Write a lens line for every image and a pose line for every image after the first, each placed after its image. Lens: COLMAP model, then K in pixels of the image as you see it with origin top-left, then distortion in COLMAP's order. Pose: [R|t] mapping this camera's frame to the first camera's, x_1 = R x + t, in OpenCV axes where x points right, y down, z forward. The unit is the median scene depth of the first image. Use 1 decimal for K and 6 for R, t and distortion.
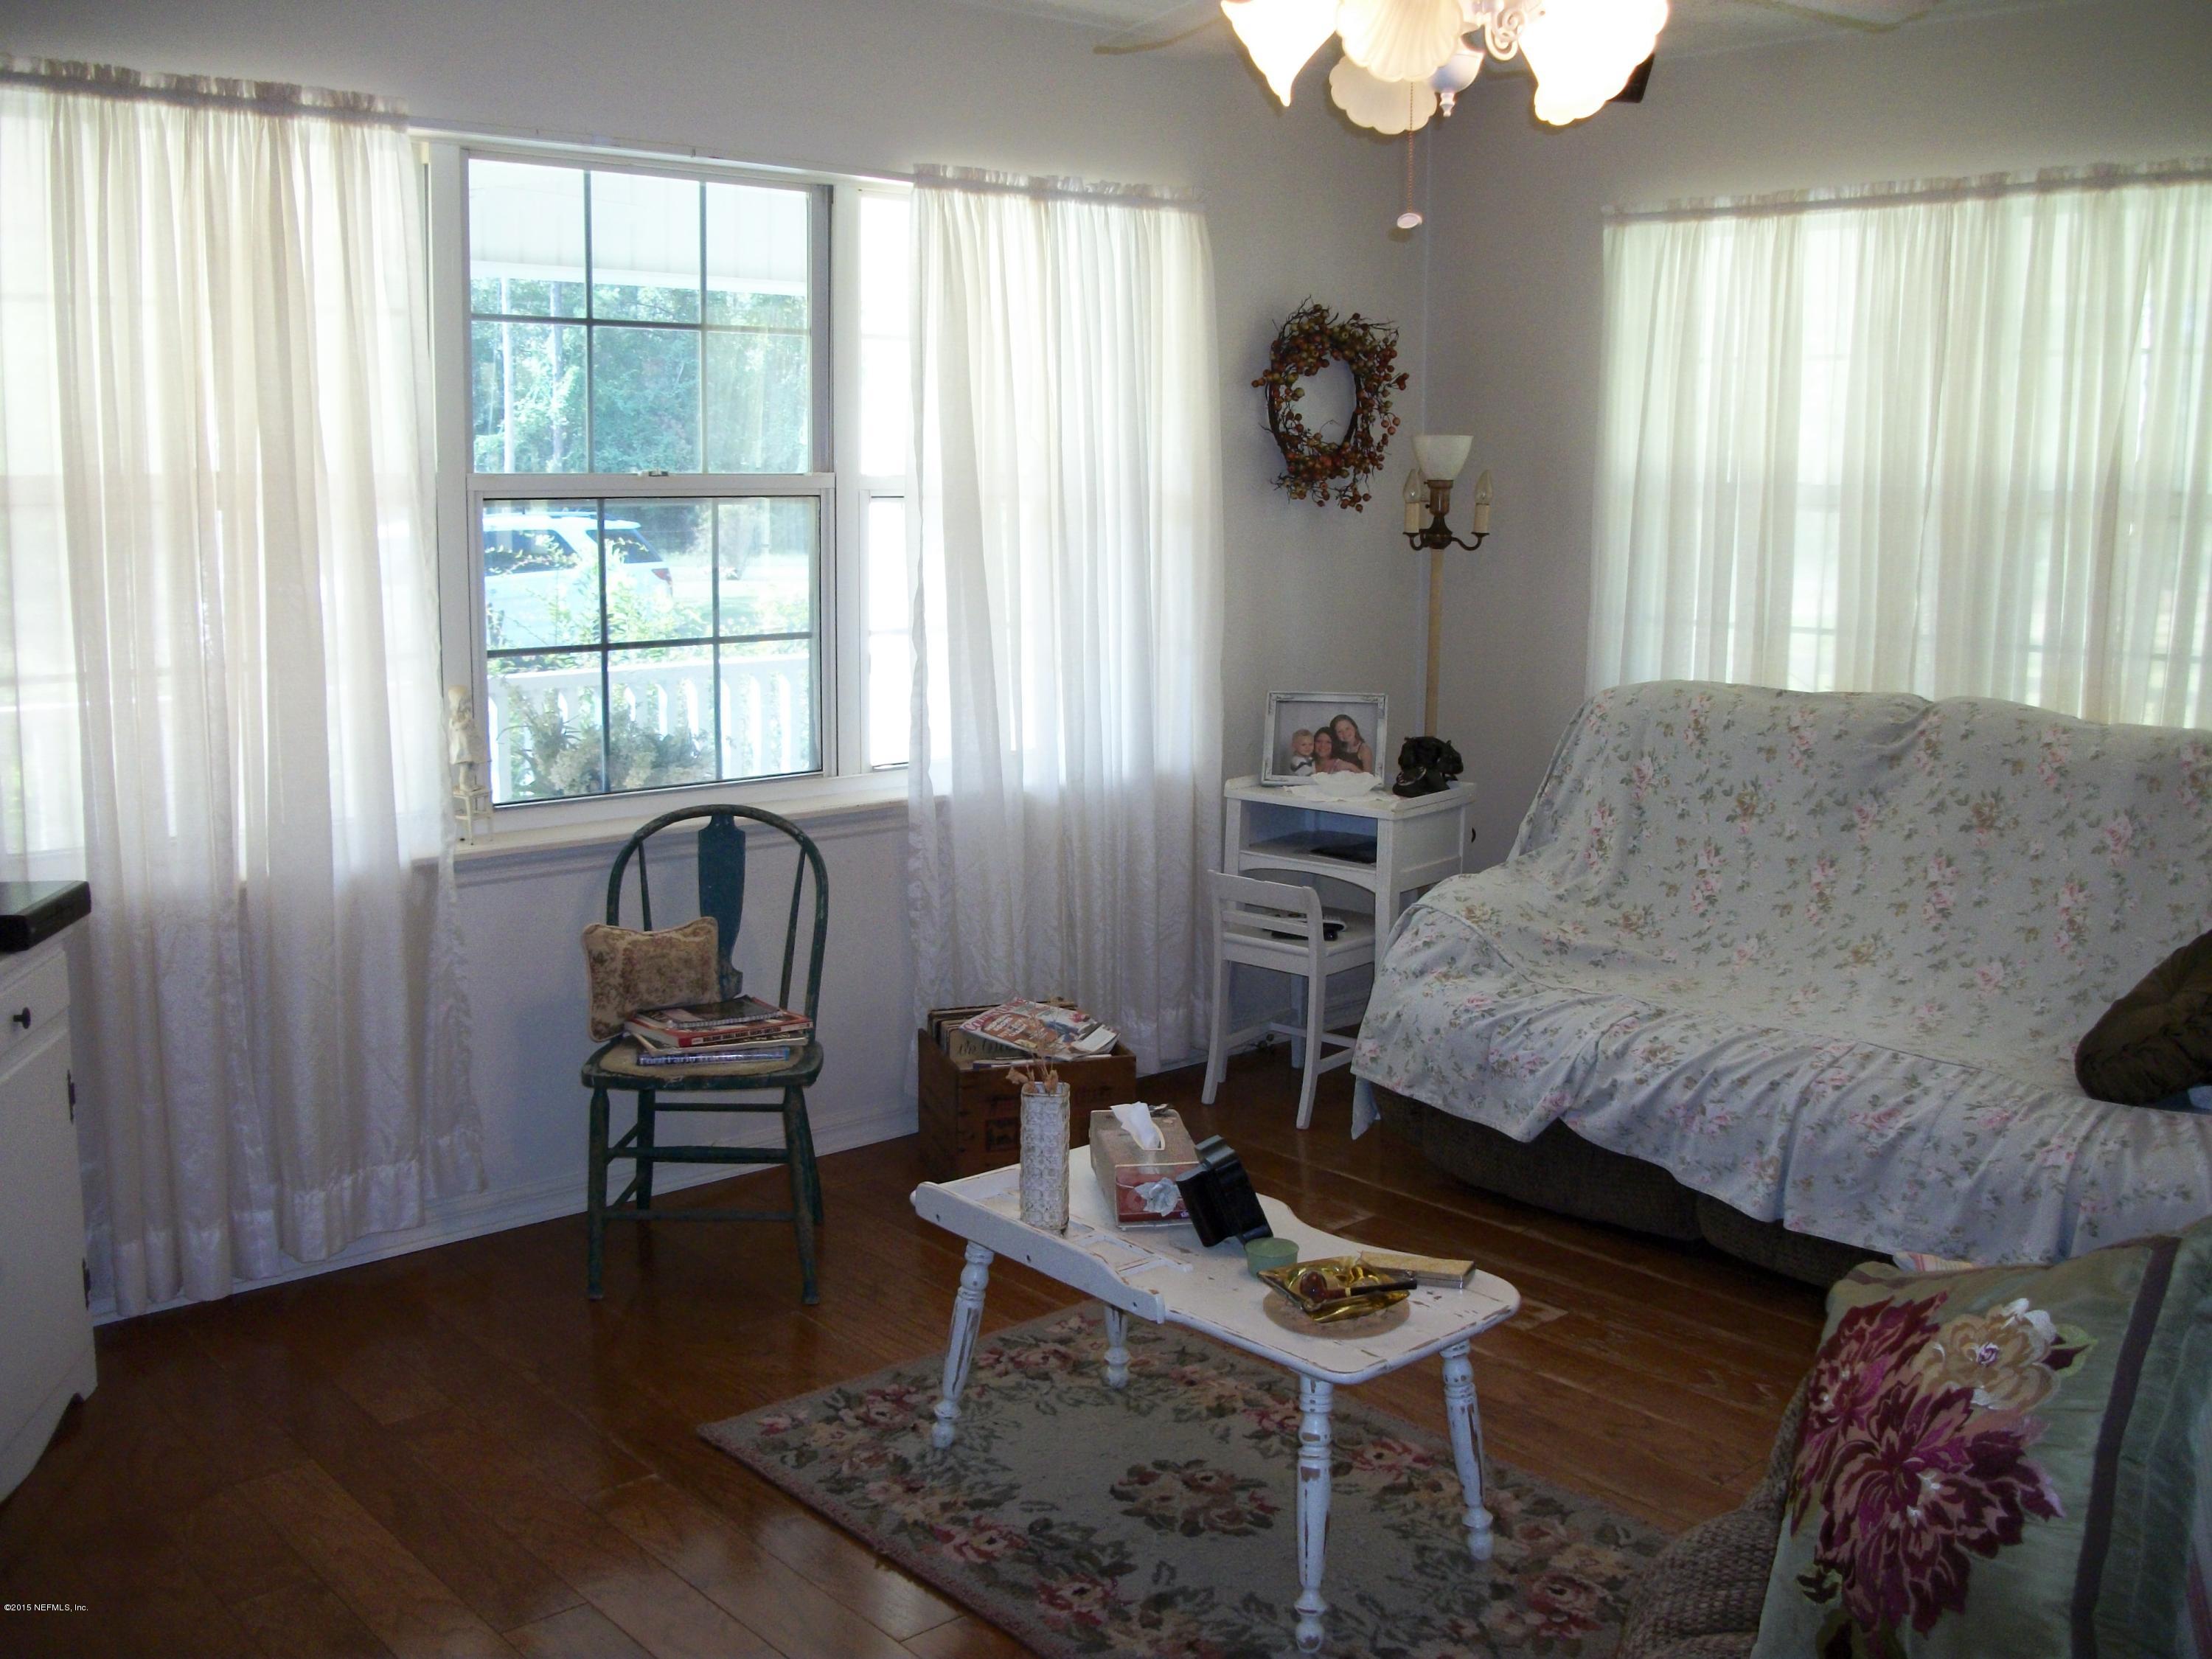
lens RADIAL K [[2127.2, 0, 1113.9], [0, 2127.2, 818.0], [0, 0, 1]] dist [-0.156770, 0.097576]
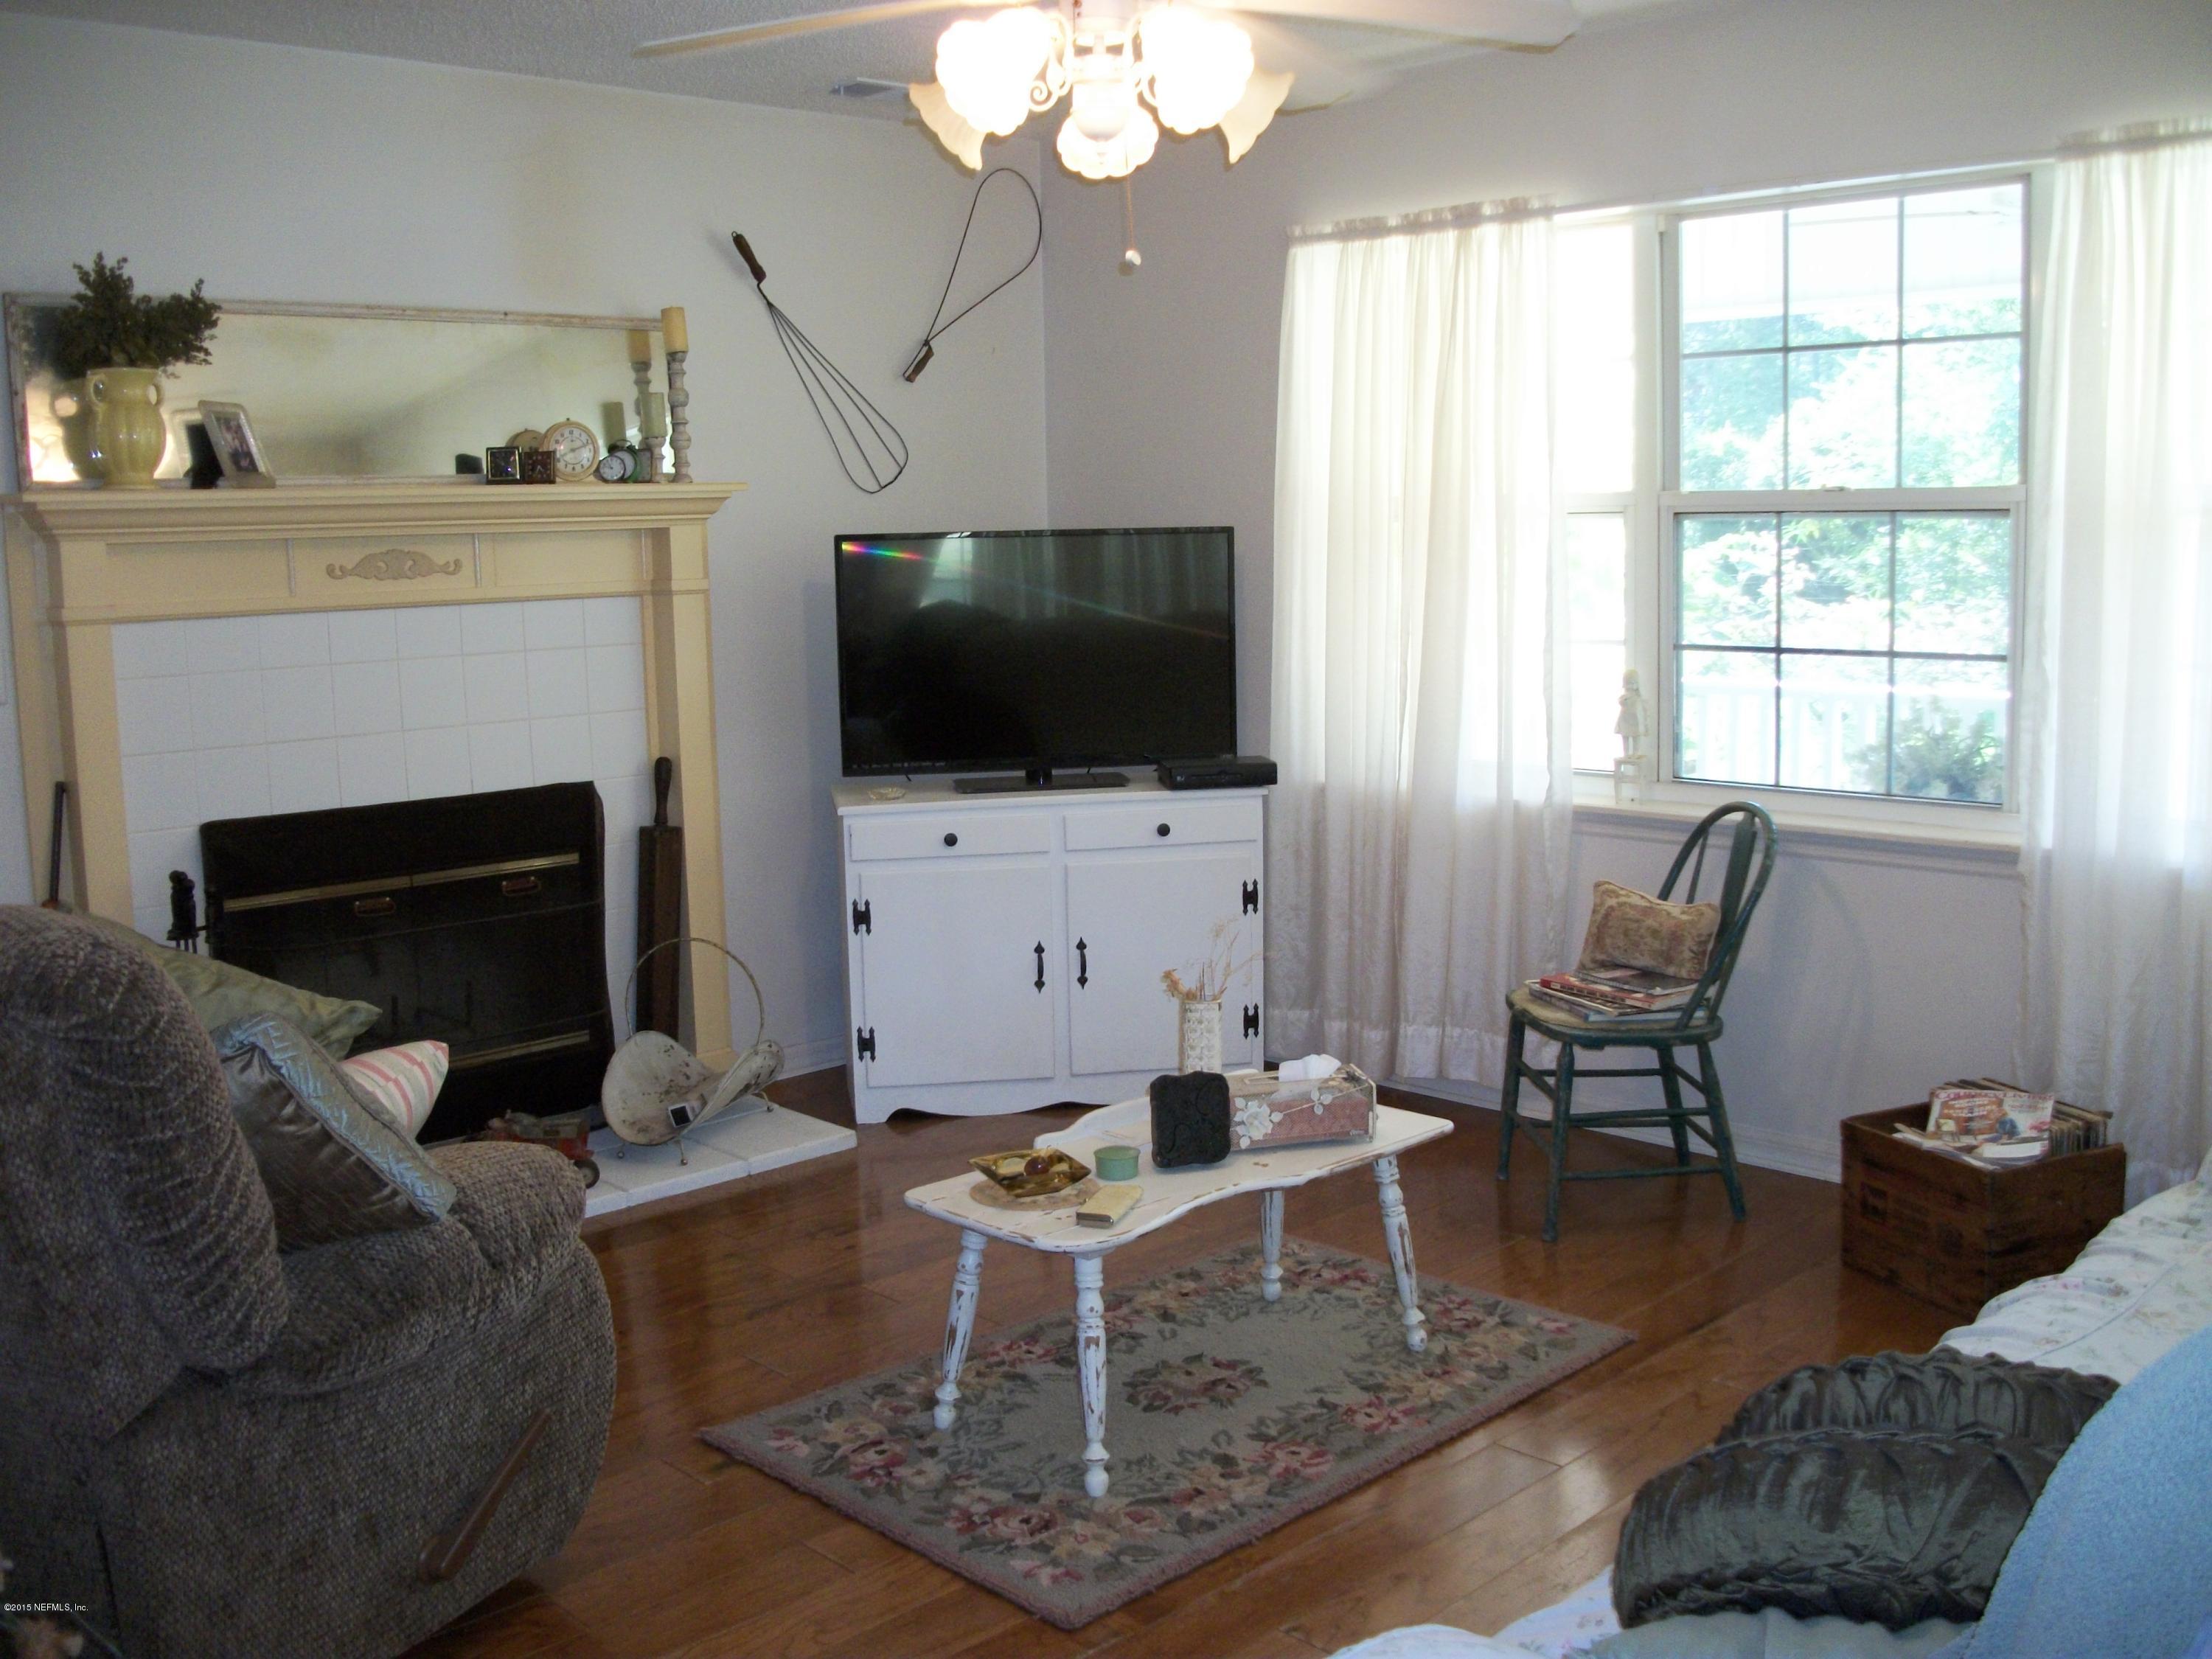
lens RADIAL K [[2127.2, 0, 1113.9], [0, 2127.2, 818.0], [0, 0, 1]] dist [-0.156770, 0.097576]
pose [[0.030915, 0.128163, -0.991271, 1.023593], [-0.139744, 0.982559, 0.122678, -0.101485], [0.989705, 0.134731, 0.048285, 0.778397]]
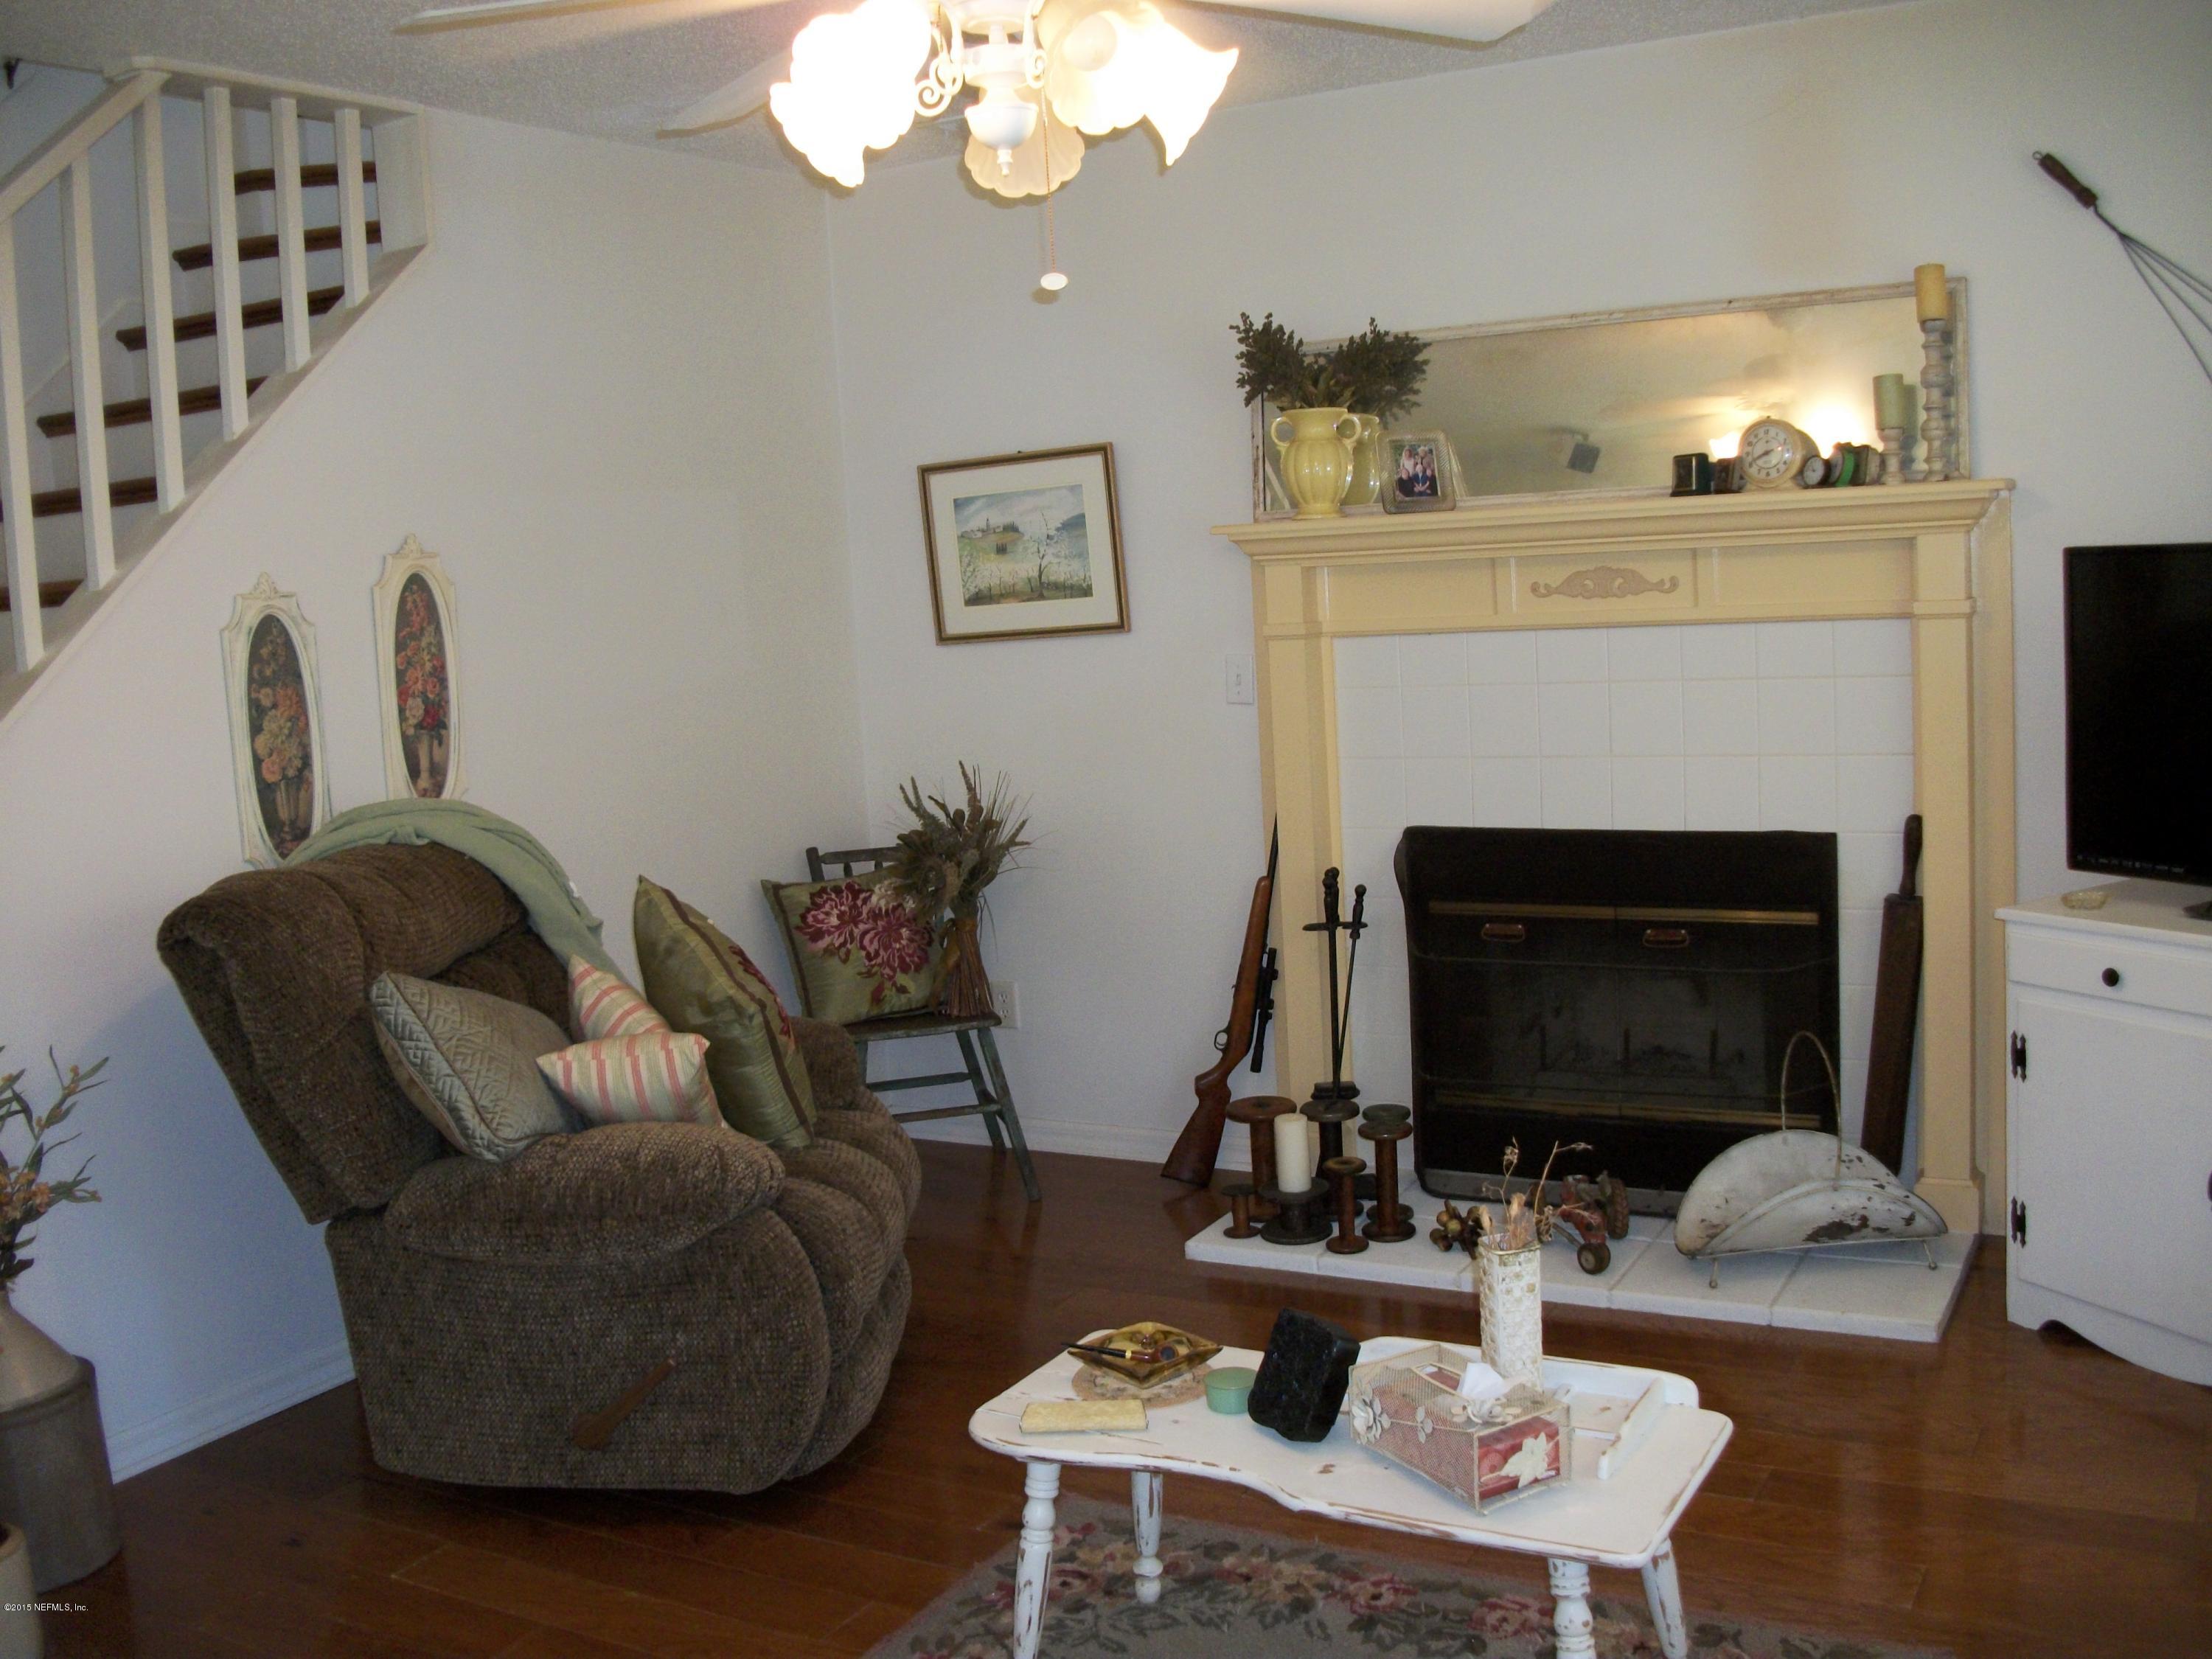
lens RADIAL K [[2047.1, 0, 1108.0], [0, 2047.1, 825.9], [0, 0, 1]] dist [-0.118039, 0.007887]
pose [[-0.948980, 0.079576, -0.305132, 0.319953], [-0.003561, 0.964870, 0.262705, -0.218237], [0.315318, 0.250388, -0.915358, 1.467479]]
